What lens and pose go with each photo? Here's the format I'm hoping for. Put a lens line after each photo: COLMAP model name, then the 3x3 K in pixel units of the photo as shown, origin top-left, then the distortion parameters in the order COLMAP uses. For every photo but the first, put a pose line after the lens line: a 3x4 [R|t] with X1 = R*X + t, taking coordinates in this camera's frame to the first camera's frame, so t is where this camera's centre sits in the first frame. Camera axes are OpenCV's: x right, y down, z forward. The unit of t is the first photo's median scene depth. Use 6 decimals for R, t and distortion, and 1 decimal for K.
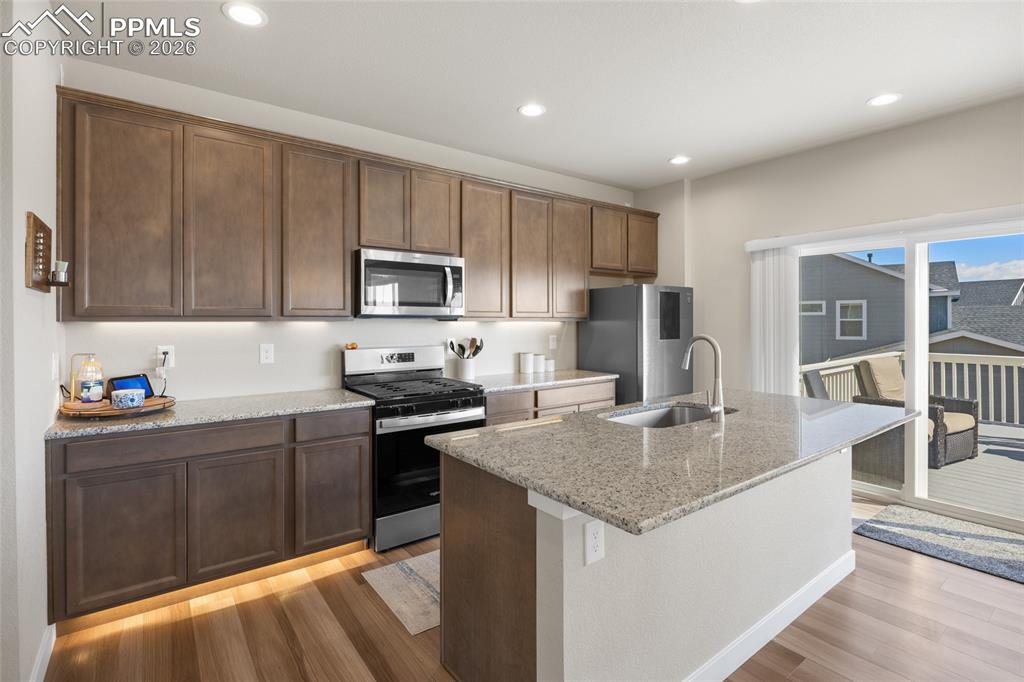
lens RADIAL K [[493.3, 0, 511.9], [0, 493.3, 323.1], [0, 0, 1]] dist [-0.001695, 0.000229]
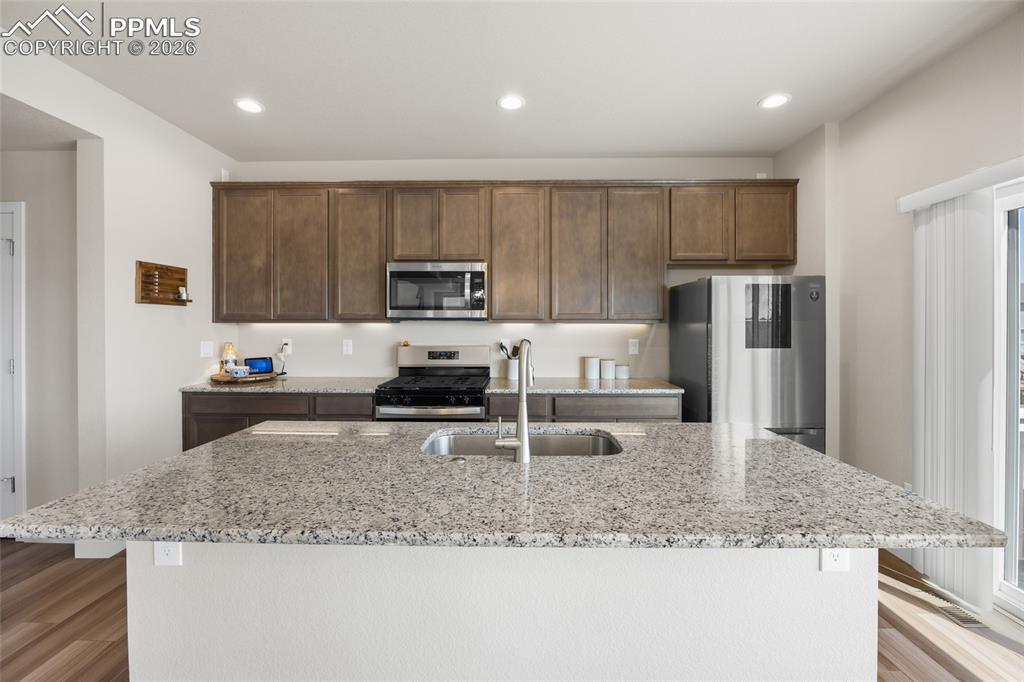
lens RADIAL K [[426.8, 0, 515.8], [0, 426.8, 327.1], [0, 0, 1]] dist [-0.012484, -0.000128]
pose [[0.785412, 0.006008, -0.618944, 0.502320], [-0.004576, 0.999982, 0.003899, 0.000469], [0.618956, -0.000230, 0.785425, 0.324008]]
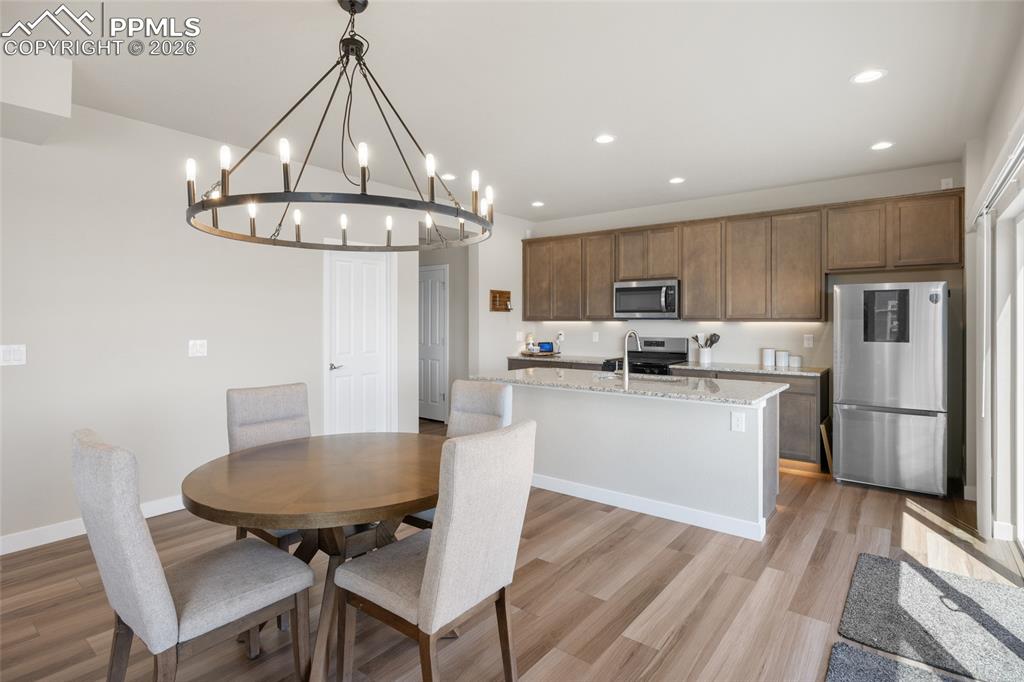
lens RADIAL K [[517.2, 0, 515.9], [0, 517.2, 321.3], [0, 0, 1]] dist [-0.001046, -0.000002]
pose [[0.258137, 0.002995, -0.966104, 1.278930], [-0.004824, 0.999987, 0.001812, -0.004722], [0.966096, 0.004193, 0.258148, 0.116624]]
